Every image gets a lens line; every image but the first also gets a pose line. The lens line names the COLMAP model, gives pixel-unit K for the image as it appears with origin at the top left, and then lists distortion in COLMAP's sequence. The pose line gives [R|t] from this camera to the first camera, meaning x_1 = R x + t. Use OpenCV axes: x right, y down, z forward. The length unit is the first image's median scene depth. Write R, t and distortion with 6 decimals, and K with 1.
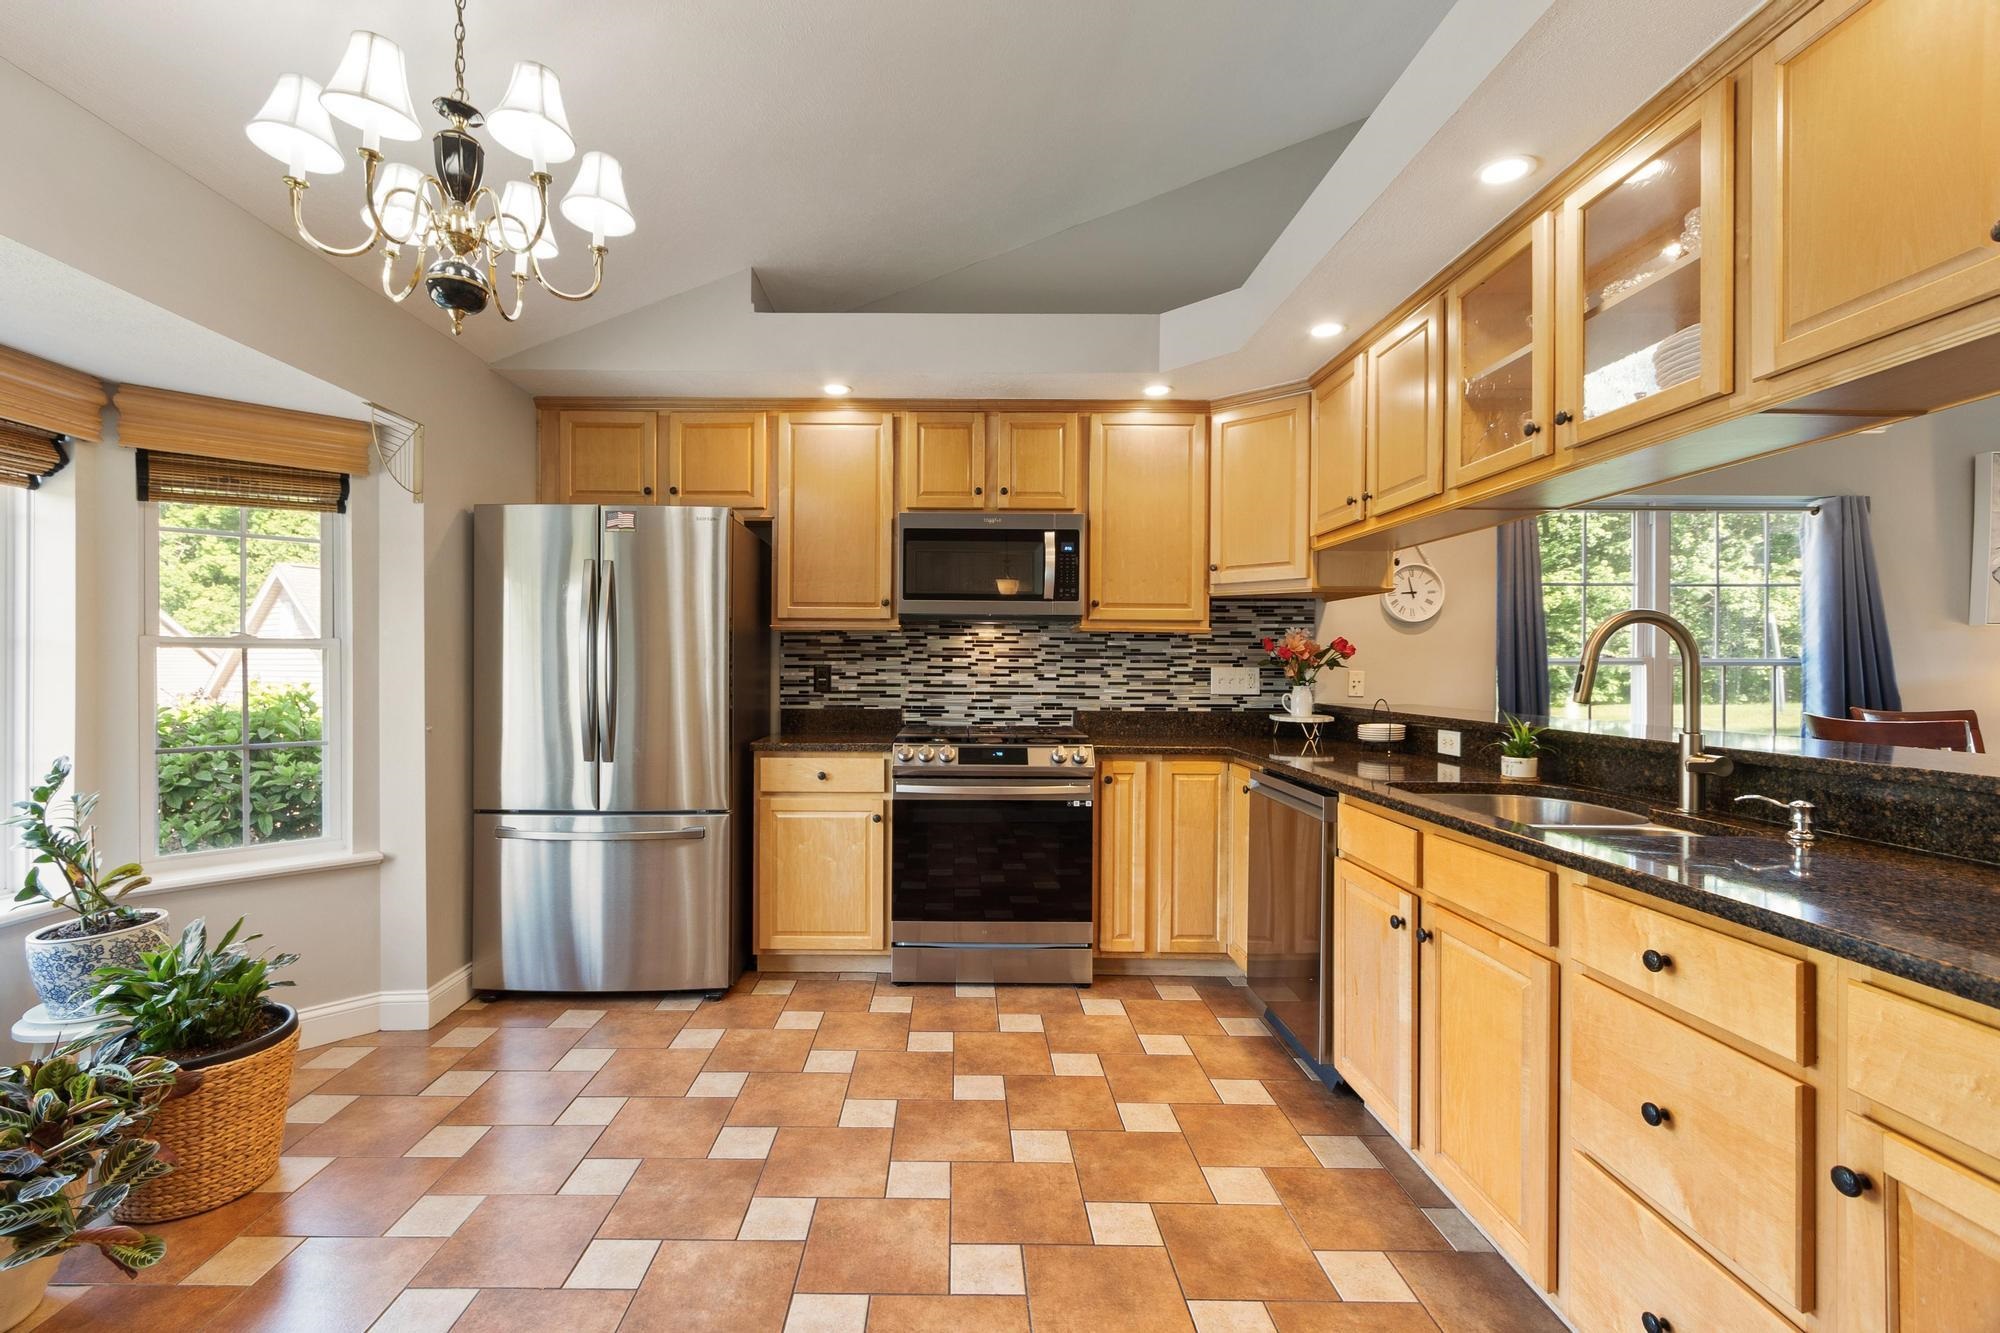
lens RADIAL K [[898.6, 0, 996.5], [0, 898.6, 668.0], [0, 0, 1]] dist [0.008397, -0.003190]
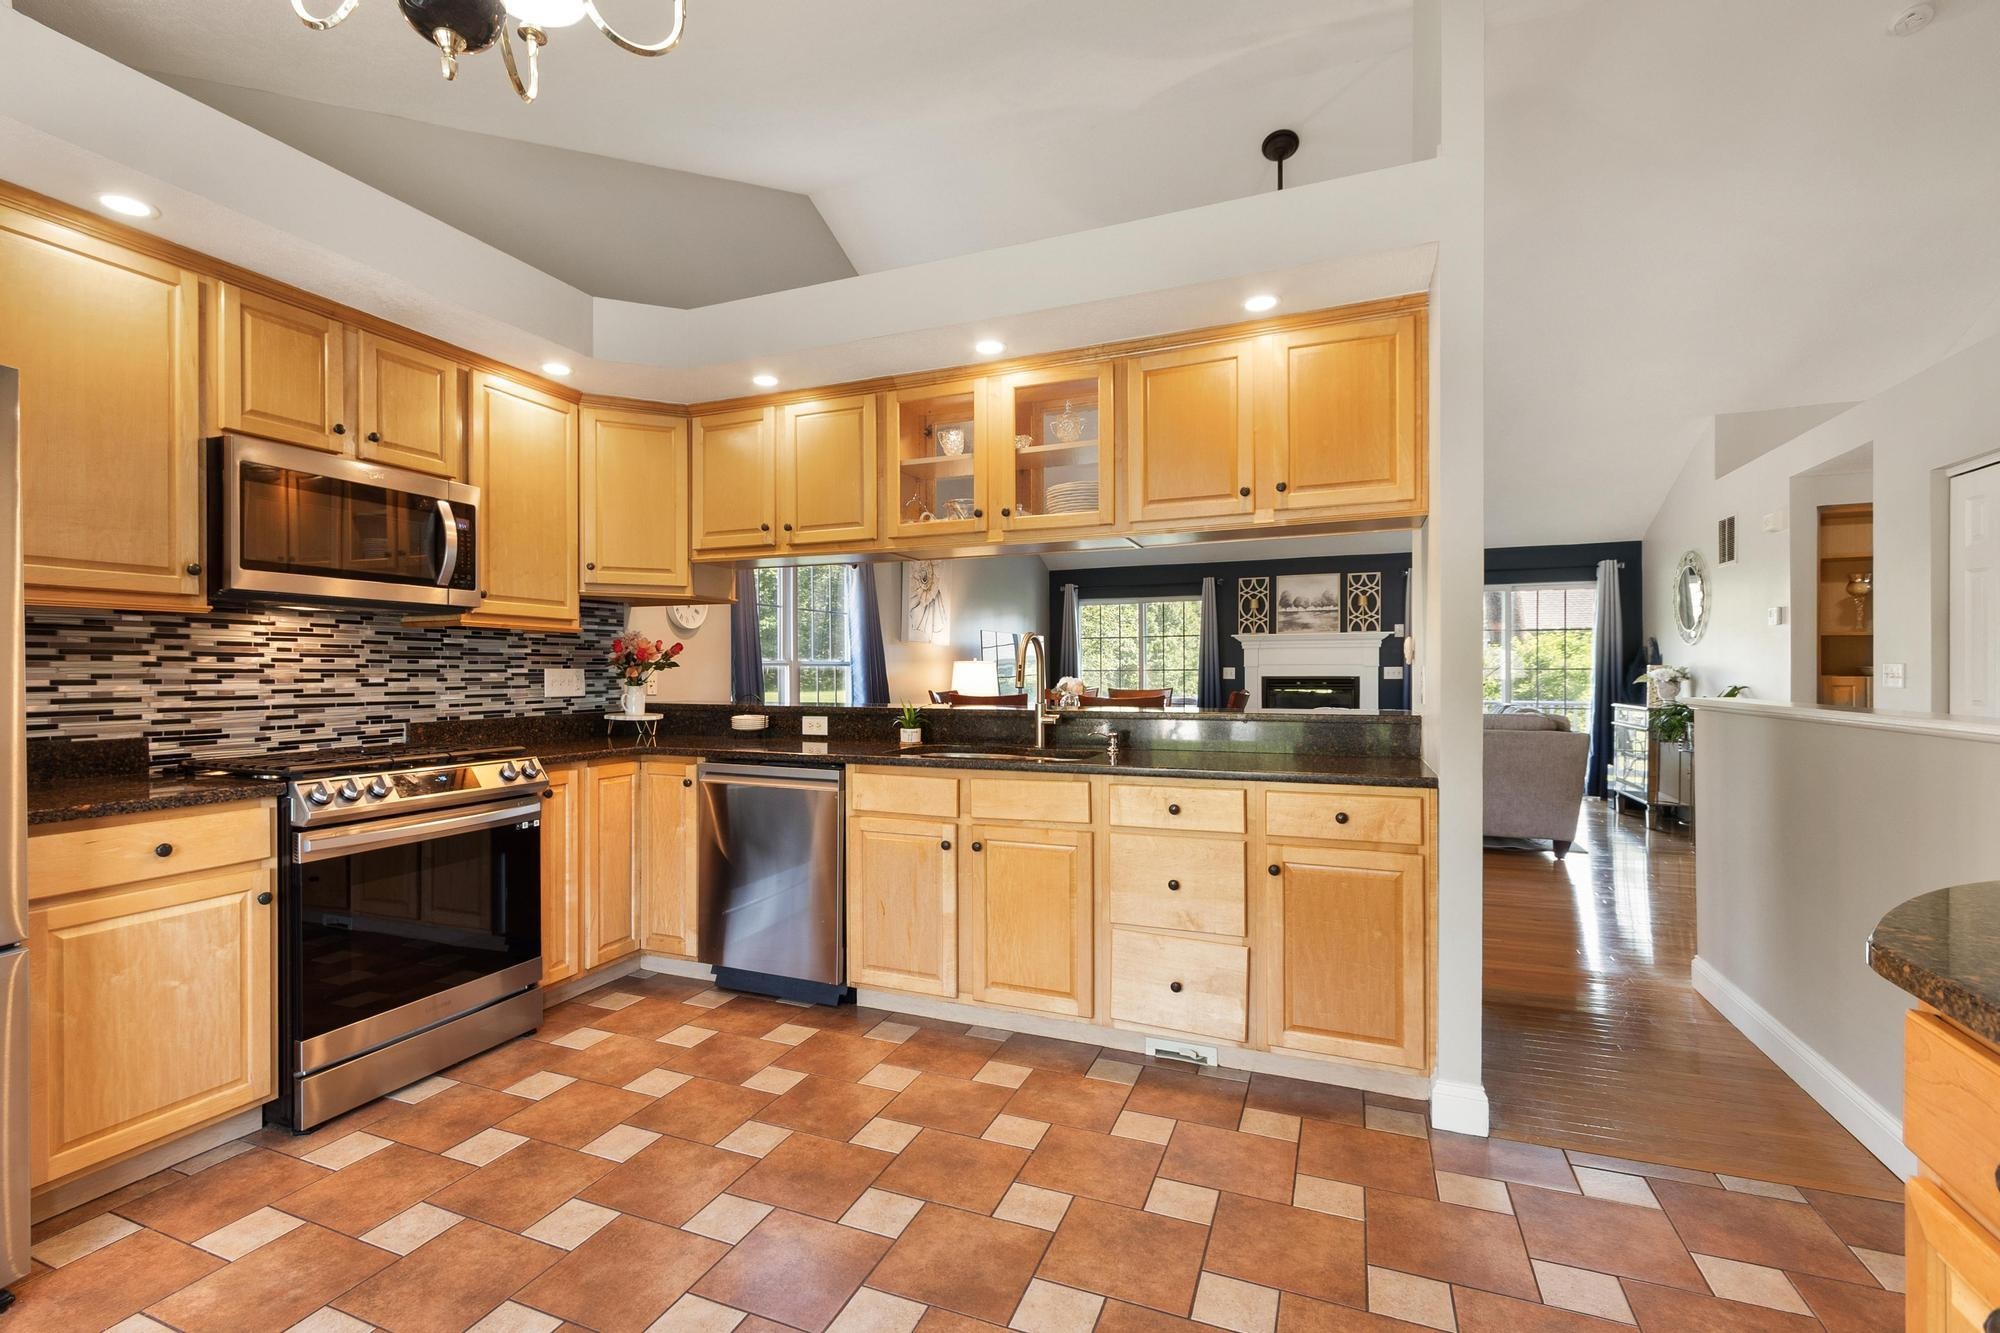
lens RADIAL K [[898.6, 0, 966.9], [0, 898.6, 678.3], [0, 0, 1]] dist [0.008397, -0.003190]
pose [[0.386709, -0.015321, 0.922075, -0.501832], [0.005597, 0.999883, 0.014266, -0.001690], [-0.922185, -0.000356, 0.386749, 0.245787]]
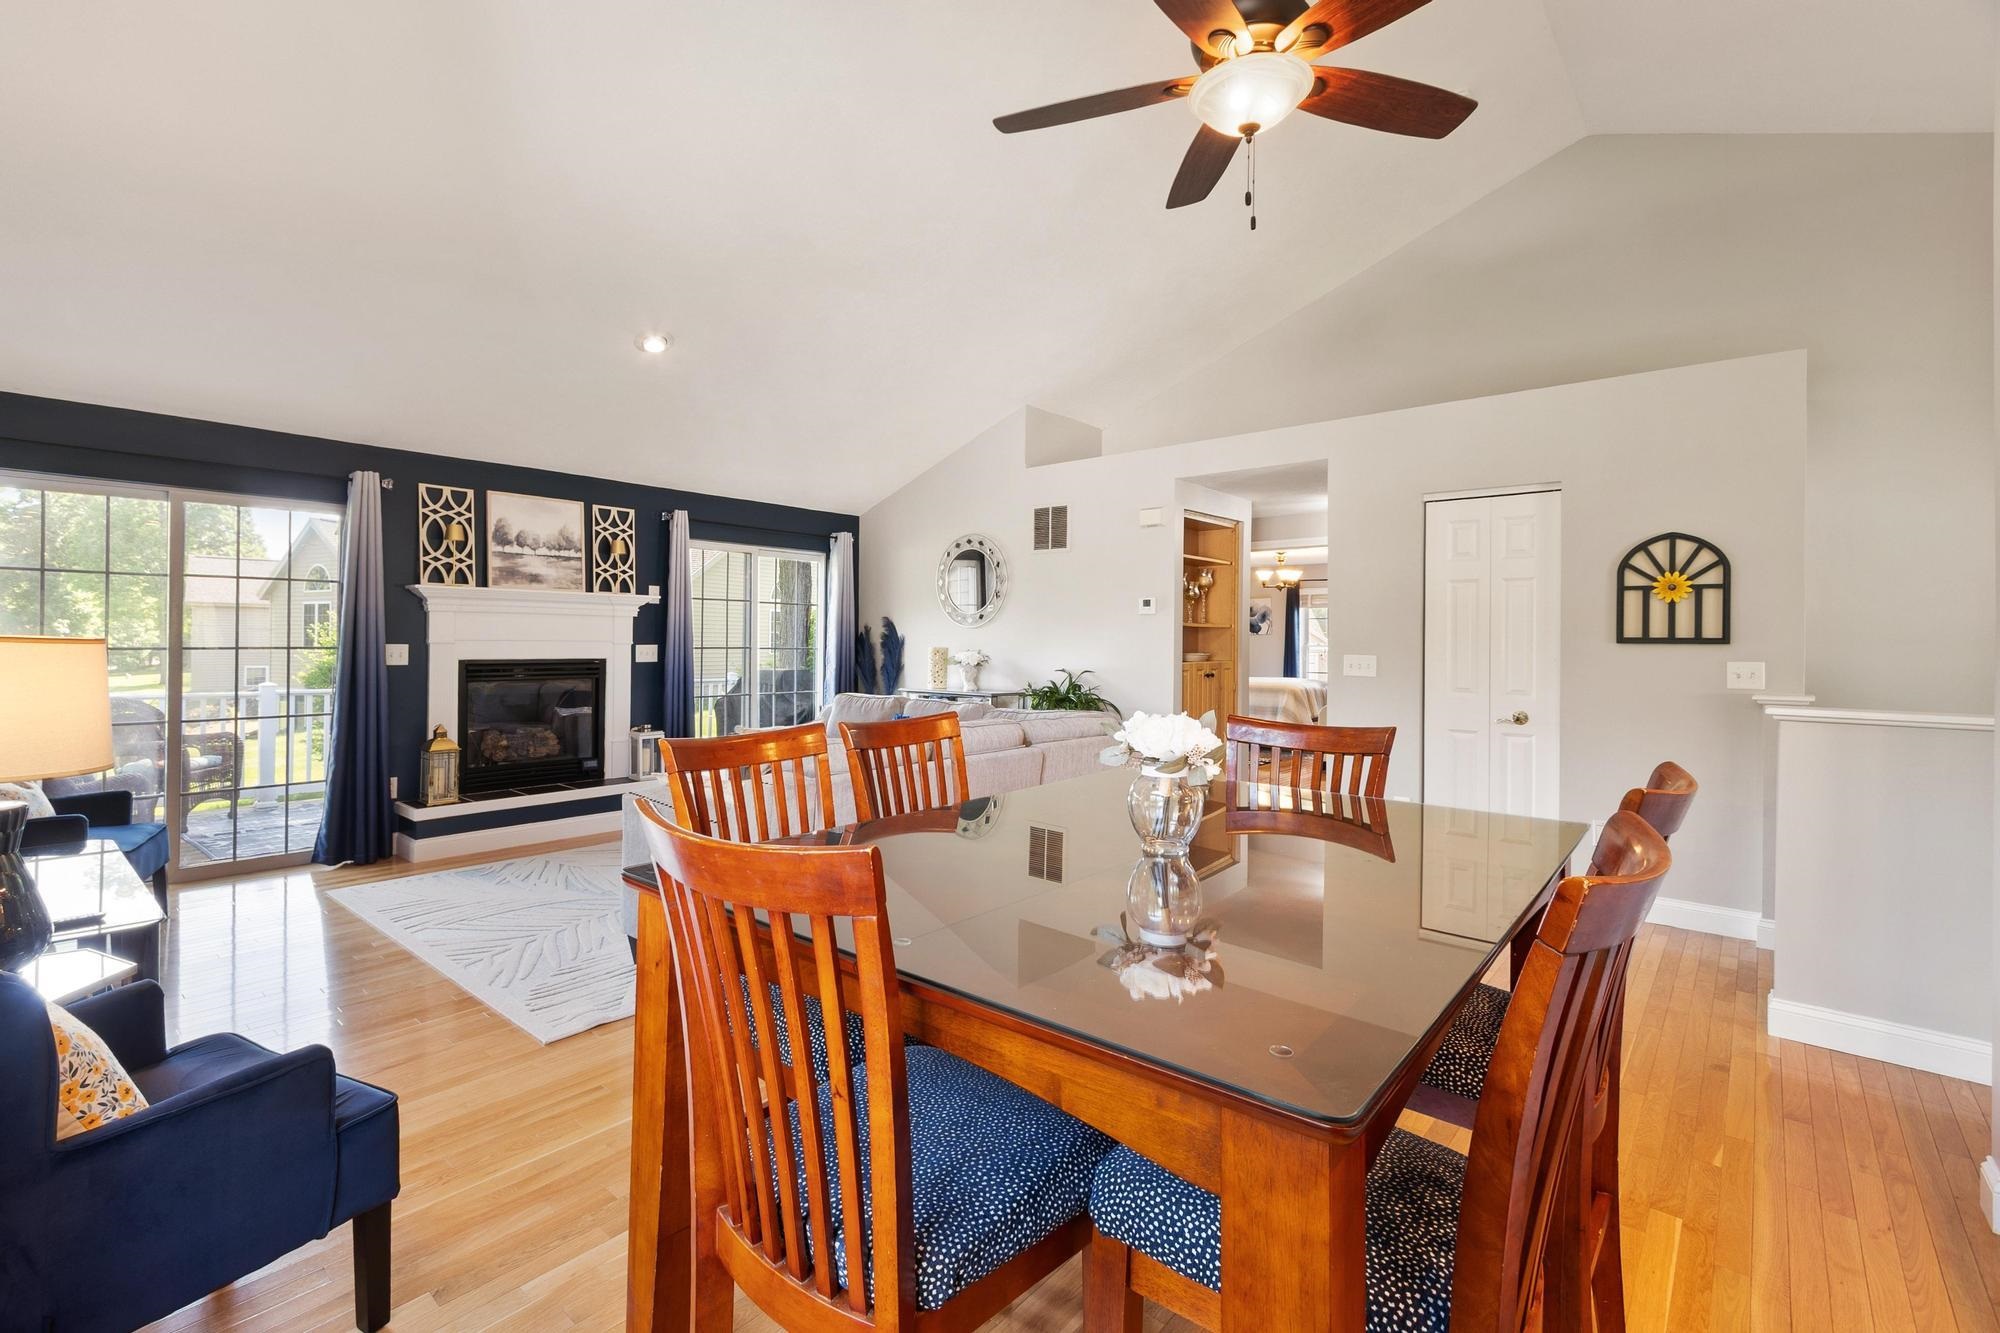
lens RADIAL K [[898.6, 0, 942.7], [0, 898.6, 636.2], [0, 0, 1]] dist [0.008397, -0.003190]
pose [[-0.741082, -0.011884, 0.671309, 0.622572], [-0.015367, 0.999882, 0.000736, -0.018273], [-0.671238, -0.009770, -0.741177, 1.038915]]
